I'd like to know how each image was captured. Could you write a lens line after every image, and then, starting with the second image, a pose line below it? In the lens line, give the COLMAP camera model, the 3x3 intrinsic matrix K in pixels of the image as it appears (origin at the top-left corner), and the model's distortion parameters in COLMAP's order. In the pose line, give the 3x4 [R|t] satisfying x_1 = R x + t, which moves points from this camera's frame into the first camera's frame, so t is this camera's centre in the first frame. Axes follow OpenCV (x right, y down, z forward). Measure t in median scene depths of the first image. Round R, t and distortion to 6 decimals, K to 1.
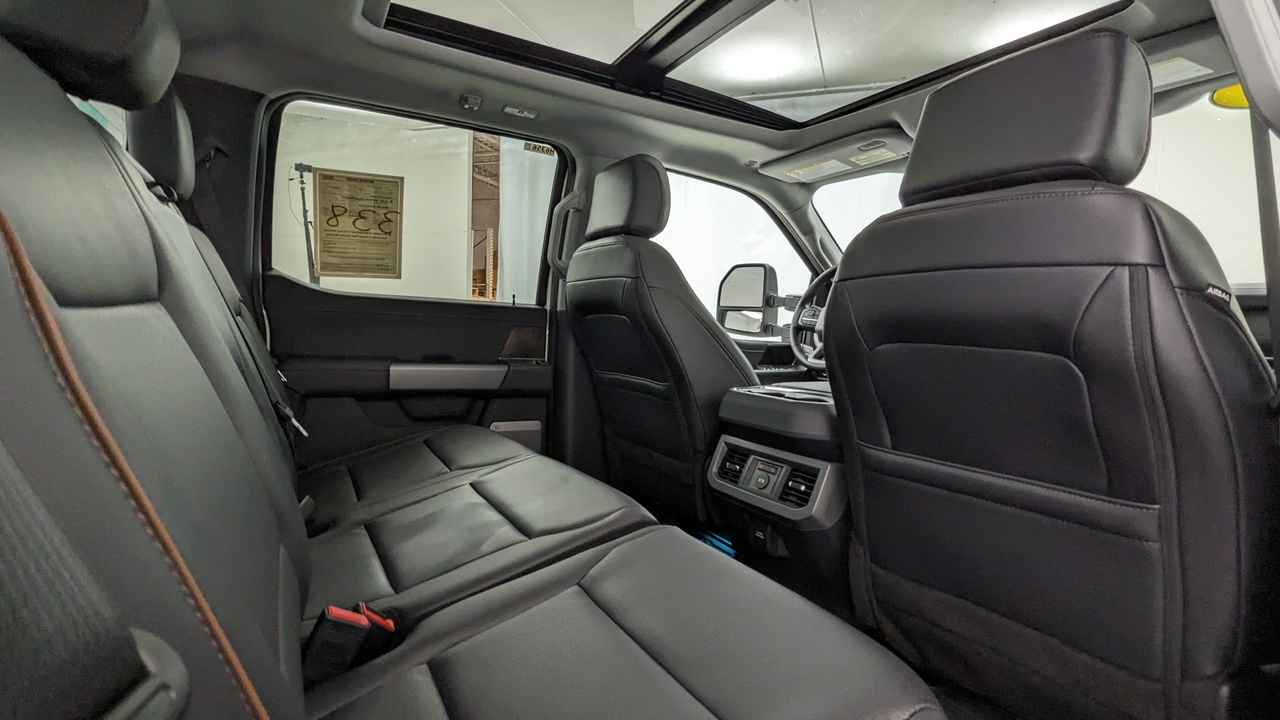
lens RADIAL K [[615.8, 0, 641.3], [0, 615.8, 362.9], [0, 0, 1]] dist [-0.004507, -0.000050]
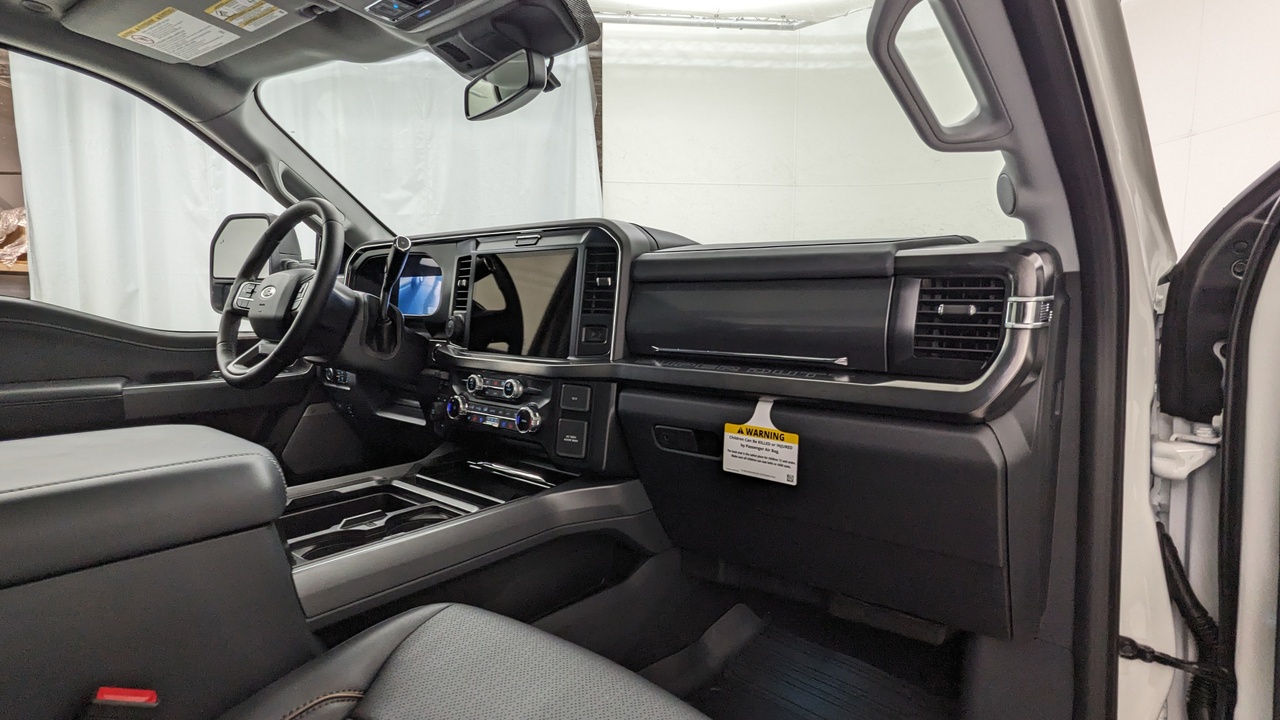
lens RADIAL K [[615.8, 0, 639.2], [0, 615.8, 361.2], [0, 0, 1]] dist [-0.004507, -0.000050]
pose [[0.921118, -0.055769, 0.385267, 0.502826], [0.038298, 0.997866, 0.052880, -0.032604], [-0.387394, -0.033954, 0.921289, 0.353563]]
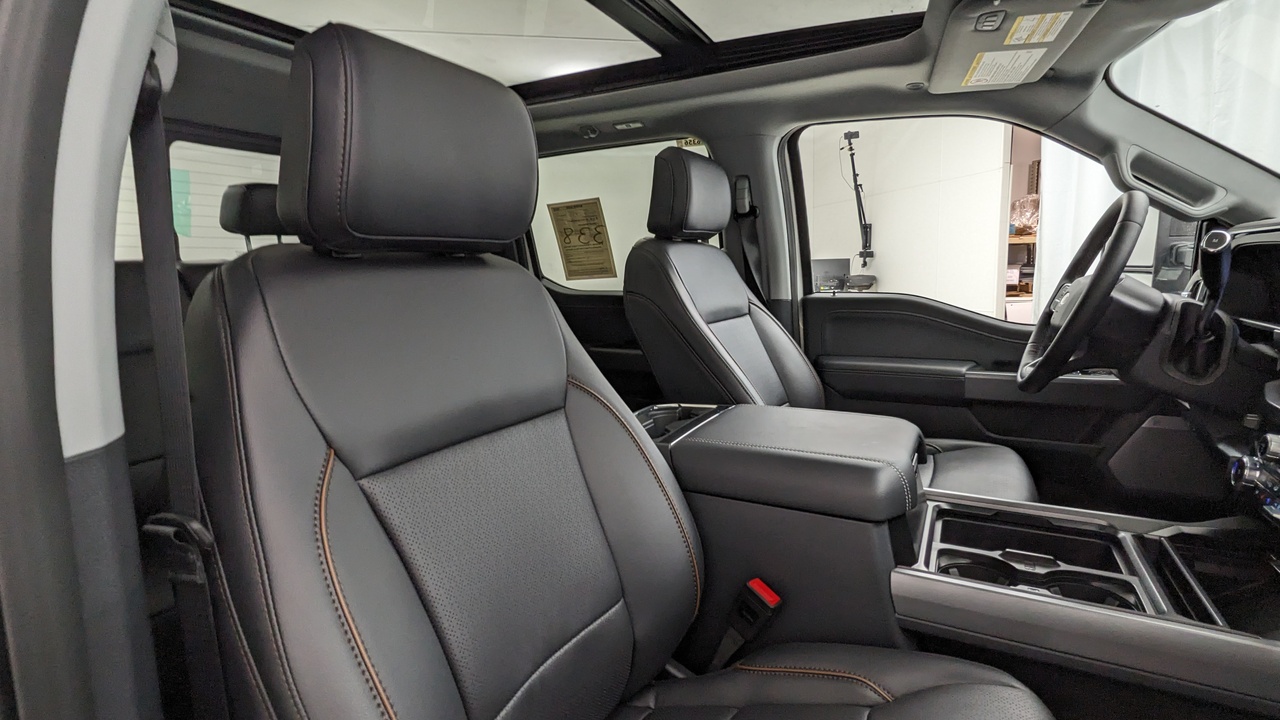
lens RADIAL K [[615.8, 0, 644.5], [0, 615.8, 359.7], [0, 0, 1]] dist [-0.004507, -0.000050]
pose [[0.538283, 0.073968, -0.839512, 0.732291], [0.000797, 0.996096, 0.088275, -0.087205], [0.842764, -0.048186, 0.536122, 0.402942]]
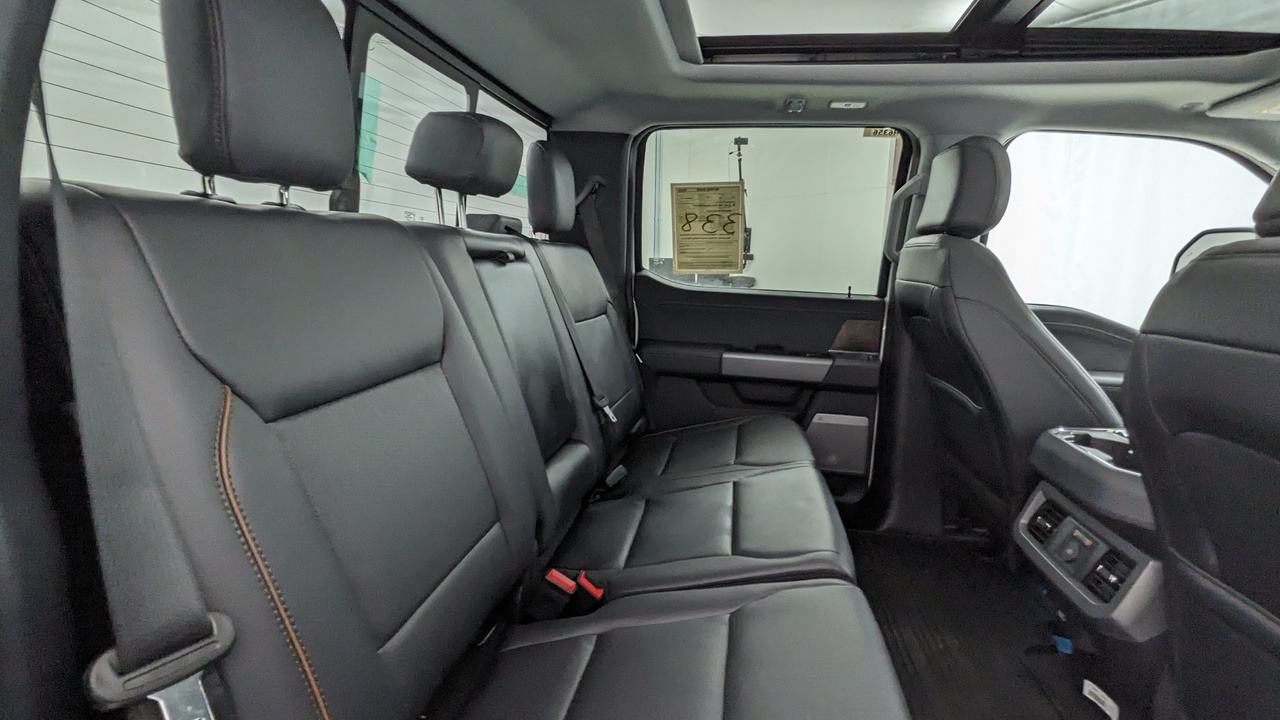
lens RADIAL K [[615.8, 0, 637.9], [0, 615.8, 362.2], [0, 0, 1]] dist [-0.004507, -0.000050]
pose [[0.768444, 0.092453, -0.633204, 0.189058], [-0.039104, 0.994443, 0.097741, -0.084547], [0.638722, -0.050348, 0.767789, 0.030210]]
